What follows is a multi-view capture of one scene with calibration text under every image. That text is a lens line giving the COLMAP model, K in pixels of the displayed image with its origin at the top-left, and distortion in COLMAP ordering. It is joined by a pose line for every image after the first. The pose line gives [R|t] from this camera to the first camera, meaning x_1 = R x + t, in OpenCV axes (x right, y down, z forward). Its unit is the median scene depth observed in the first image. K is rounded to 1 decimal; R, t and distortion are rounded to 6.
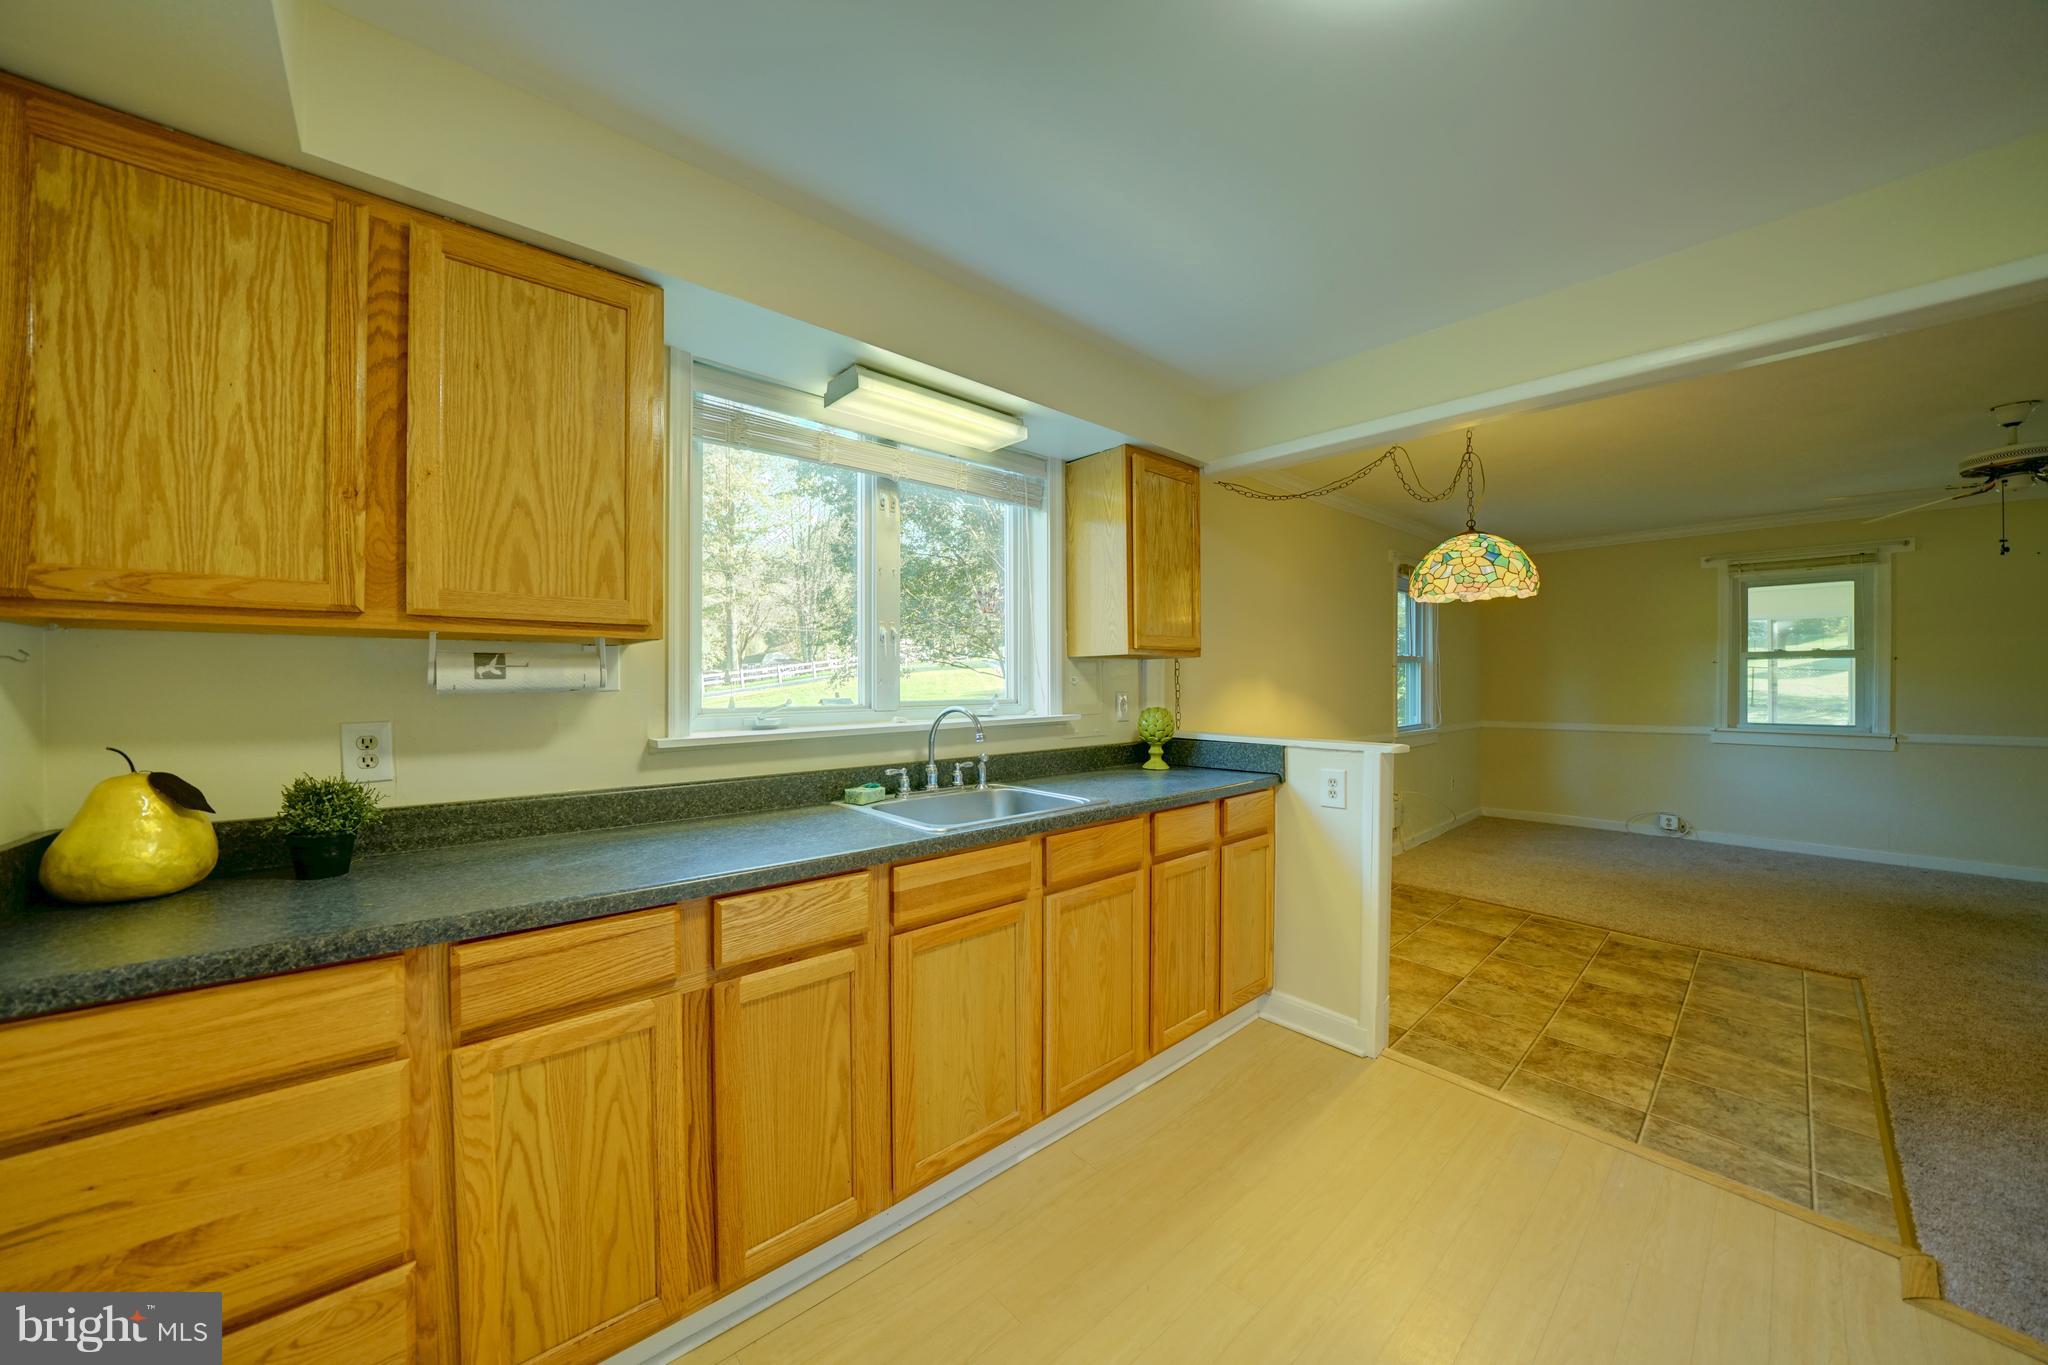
lens RADIAL K [[707.6, 0, 1042.2], [0, 707.6, 680.4], [0, 0, 1]] dist [-0.026161, 0.003691]
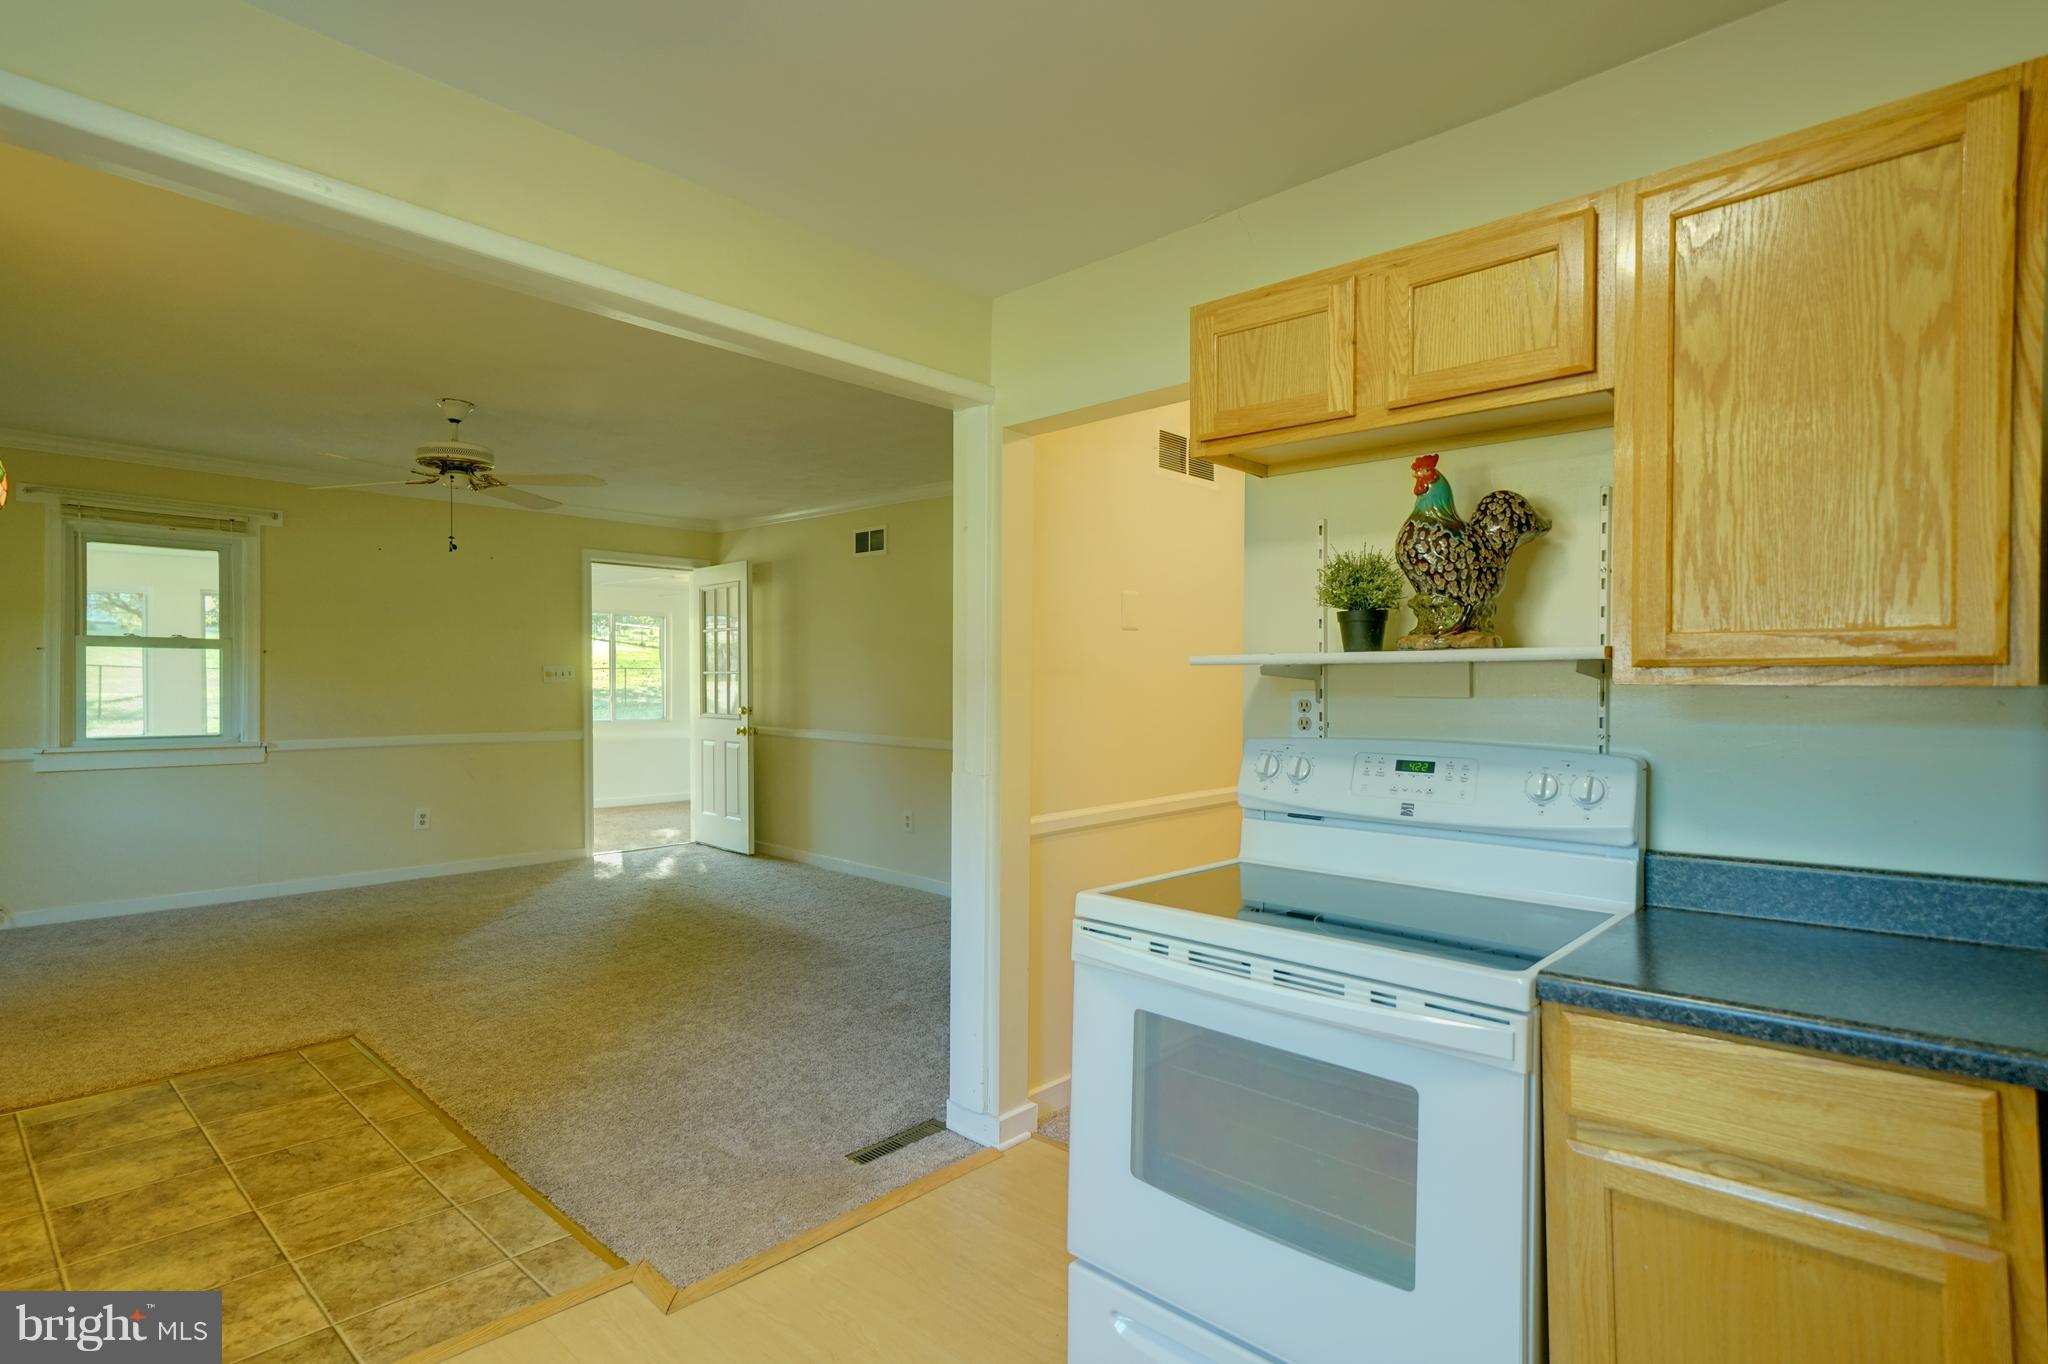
lens RADIAL K [[1024.0, 0, 990.5], [0, 1024.0, 697.2], [0, 0, 1]] dist [0.014660, 0.002683]
pose [[-0.069910, -0.012192, 0.997479, -0.122371], [-0.010555, 0.999878, 0.011482, -0.001163], [-0.997497, -0.009726, -0.070030, 0.324962]]
